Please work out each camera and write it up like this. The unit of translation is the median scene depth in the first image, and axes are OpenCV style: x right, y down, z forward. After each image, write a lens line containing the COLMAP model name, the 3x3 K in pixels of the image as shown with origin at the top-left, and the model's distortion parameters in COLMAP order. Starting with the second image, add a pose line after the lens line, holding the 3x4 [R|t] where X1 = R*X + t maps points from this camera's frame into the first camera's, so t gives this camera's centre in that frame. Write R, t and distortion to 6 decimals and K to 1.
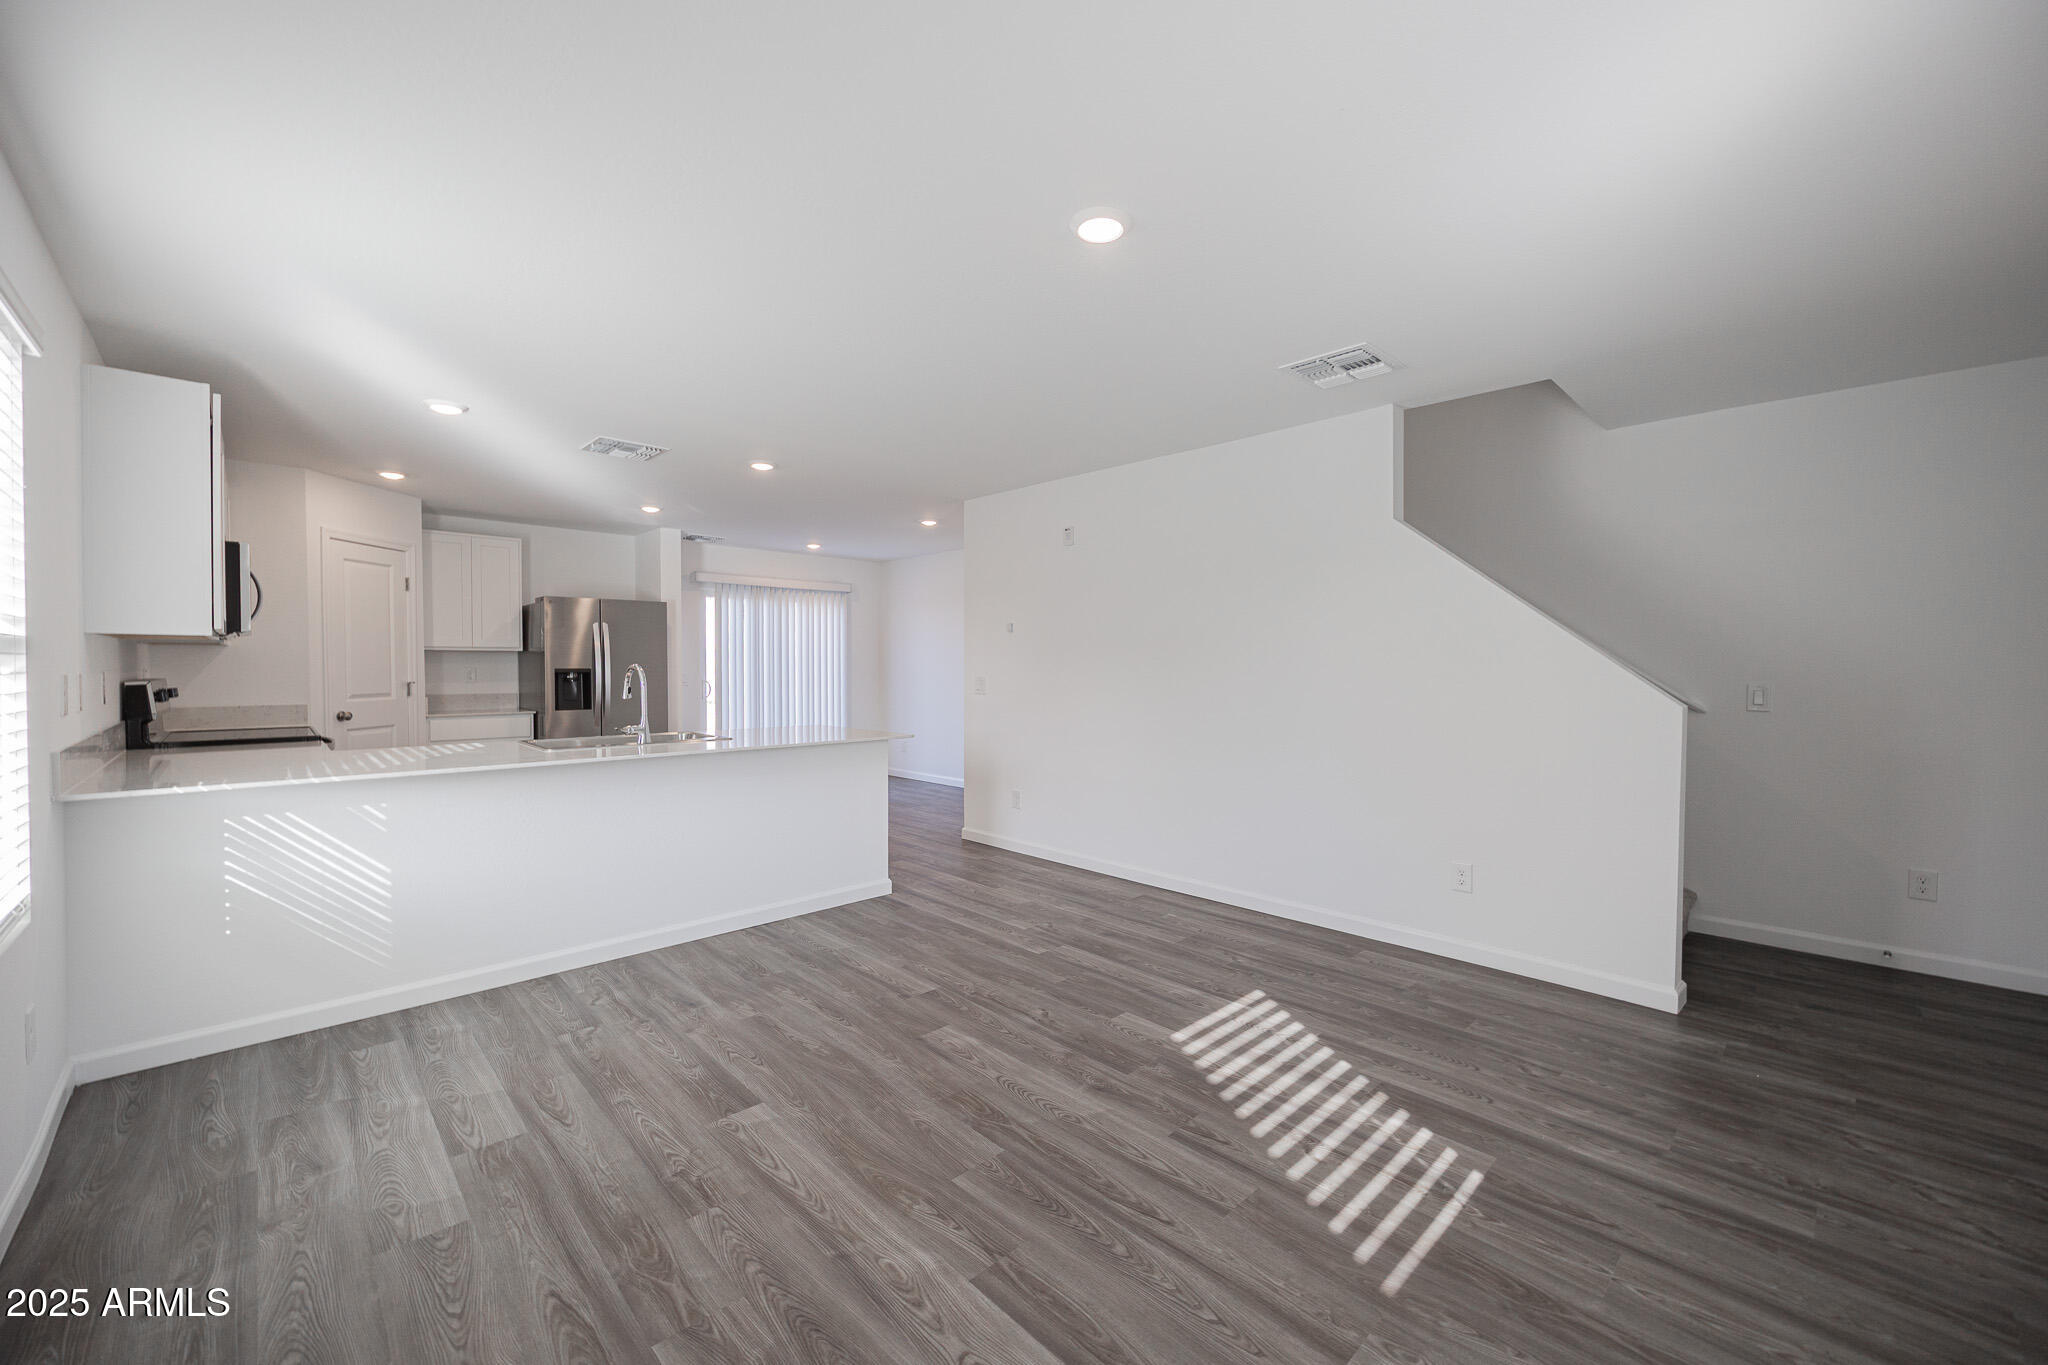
lens RADIAL K [[795.2, 0, 1026.6], [0, 795.2, 666.7], [0, 0, 1]] dist [-0.002862, -0.000853]
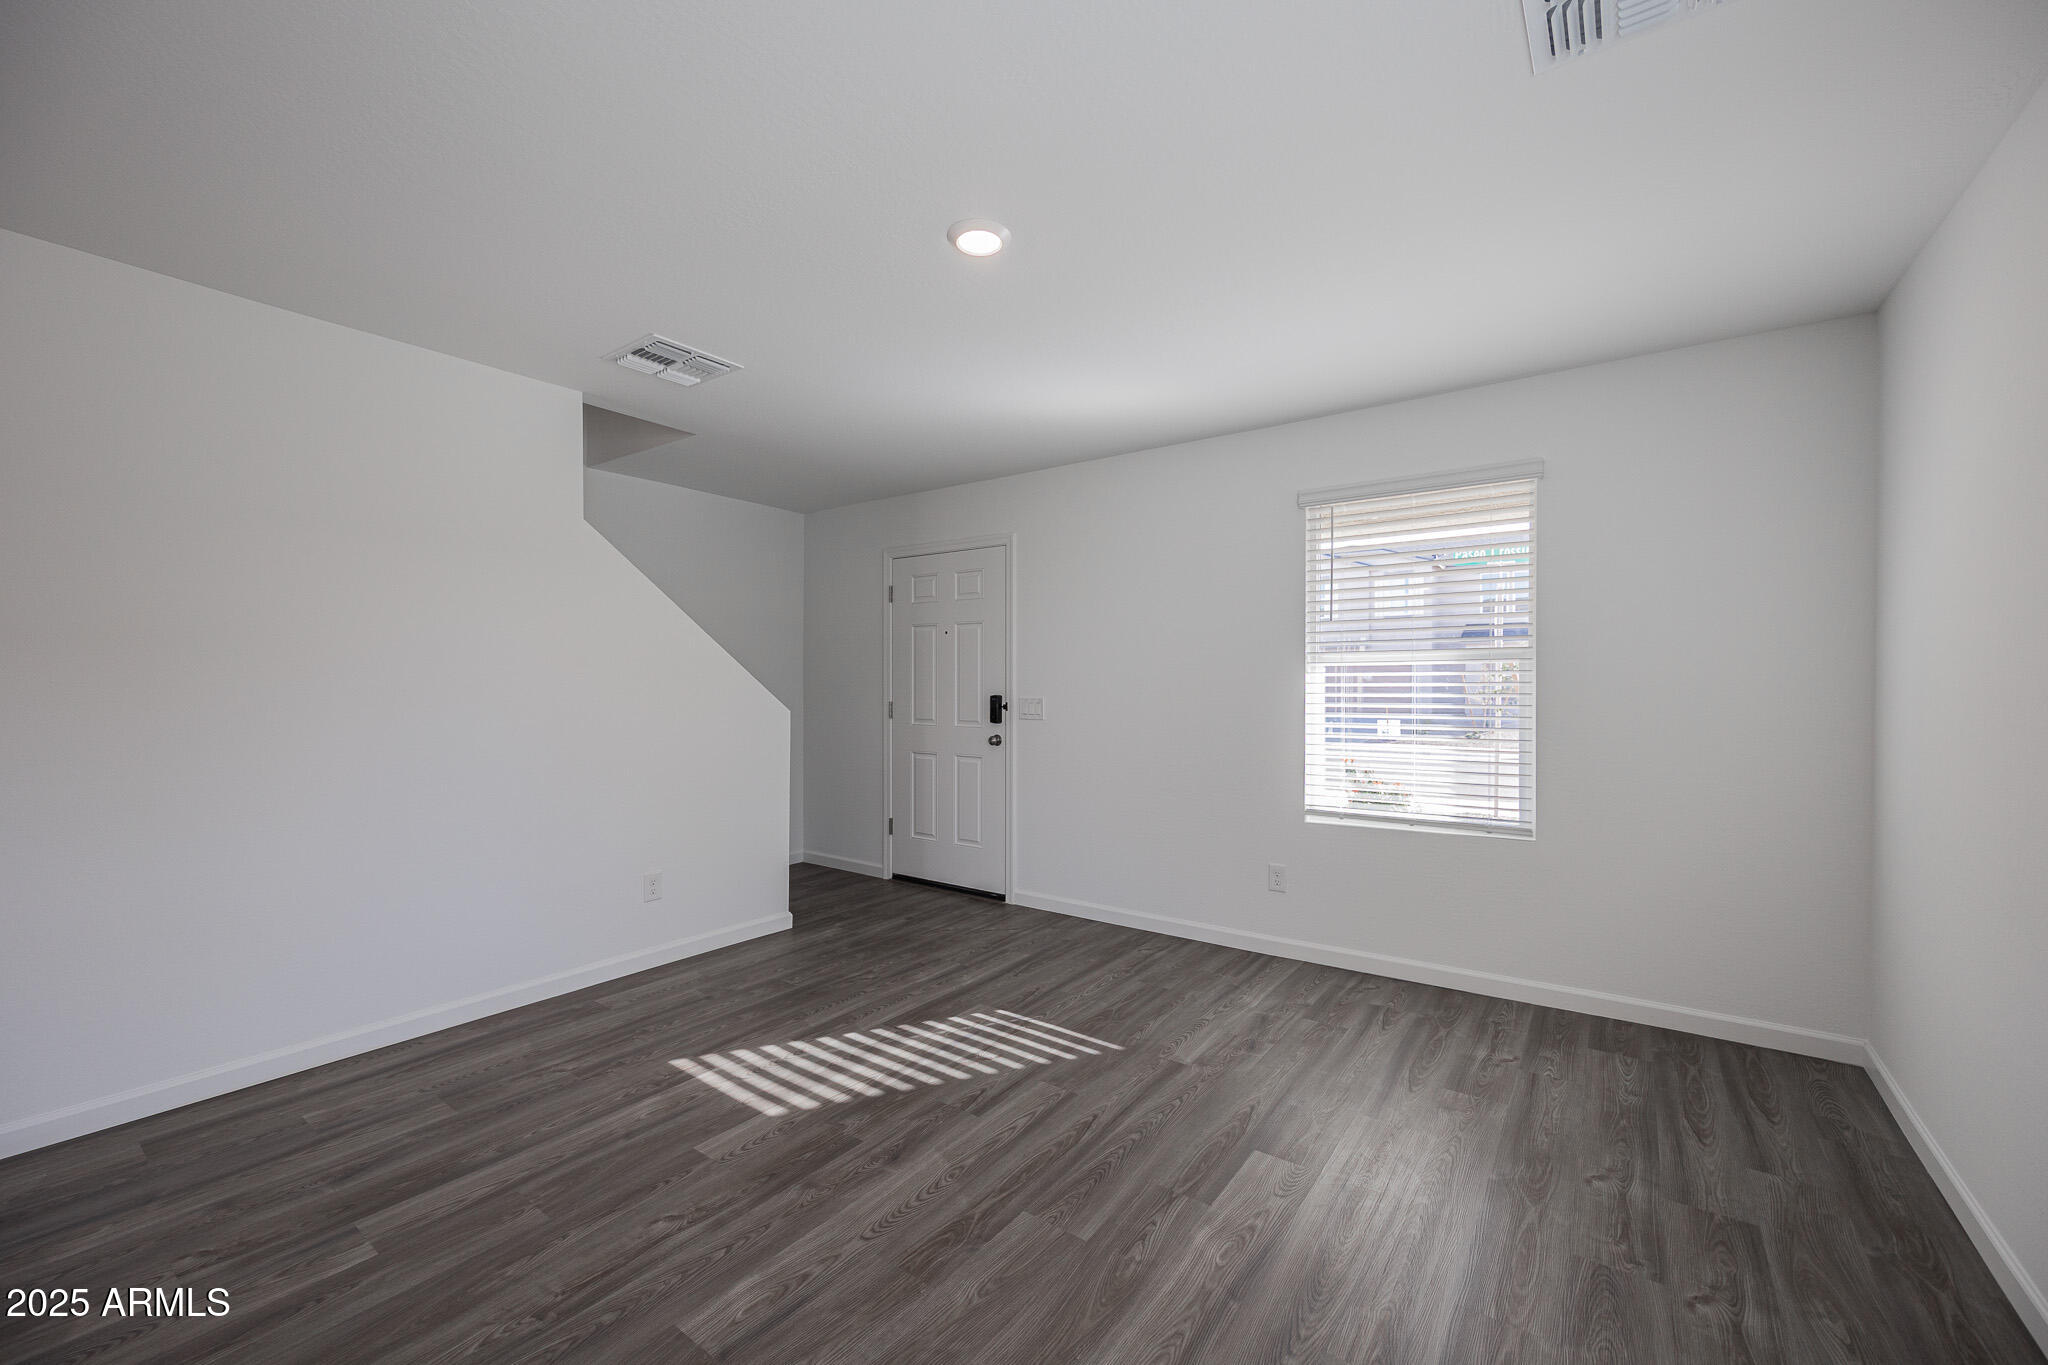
lens RADIAL K [[805.9, 0, 1033.8], [0, 805.9, 690.5], [0, 0, 1]] dist [-0.005573, 0.000063]
pose [[-0.175703, -0.008041, 0.984410, -0.831686], [0.000000, 0.999967, 0.008168, 0.001872], [-0.984443, 0.001435, -0.175697, 1.022968]]
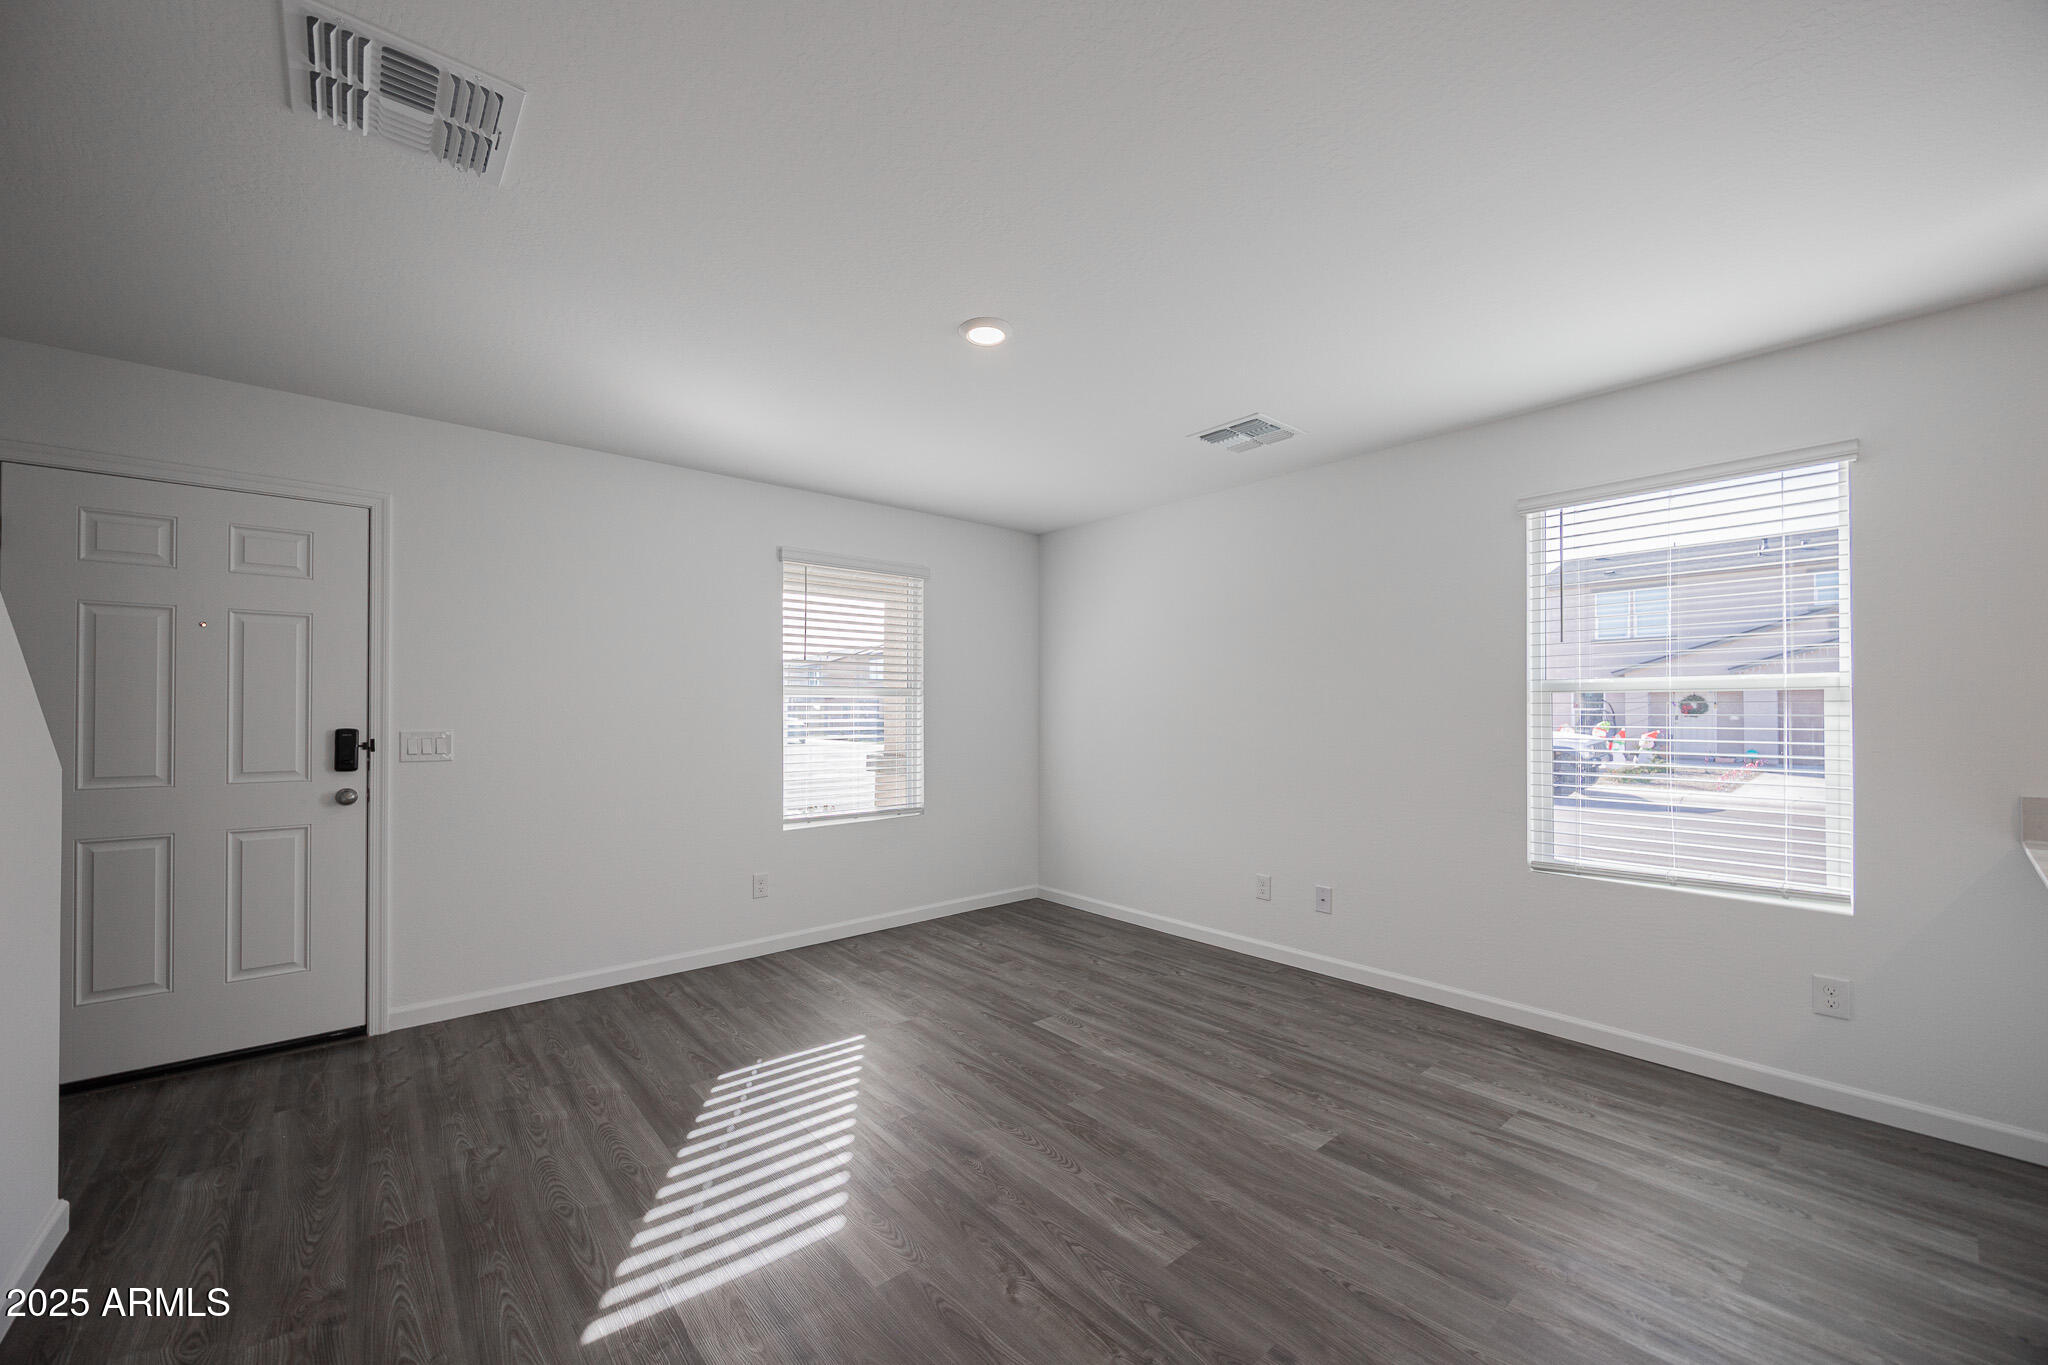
lens RADIAL K [[795.2, 0, 1000.4], [0, 795.2, 714.7], [0, 0, 1]] dist [-0.002862, -0.000853]
pose [[-0.997007, 0.001423, 0.077292, -0.018409], [0.001456, 0.999999, 0.000377, 0.007304], [-0.077292, 0.000488, -0.997008, 1.980755]]
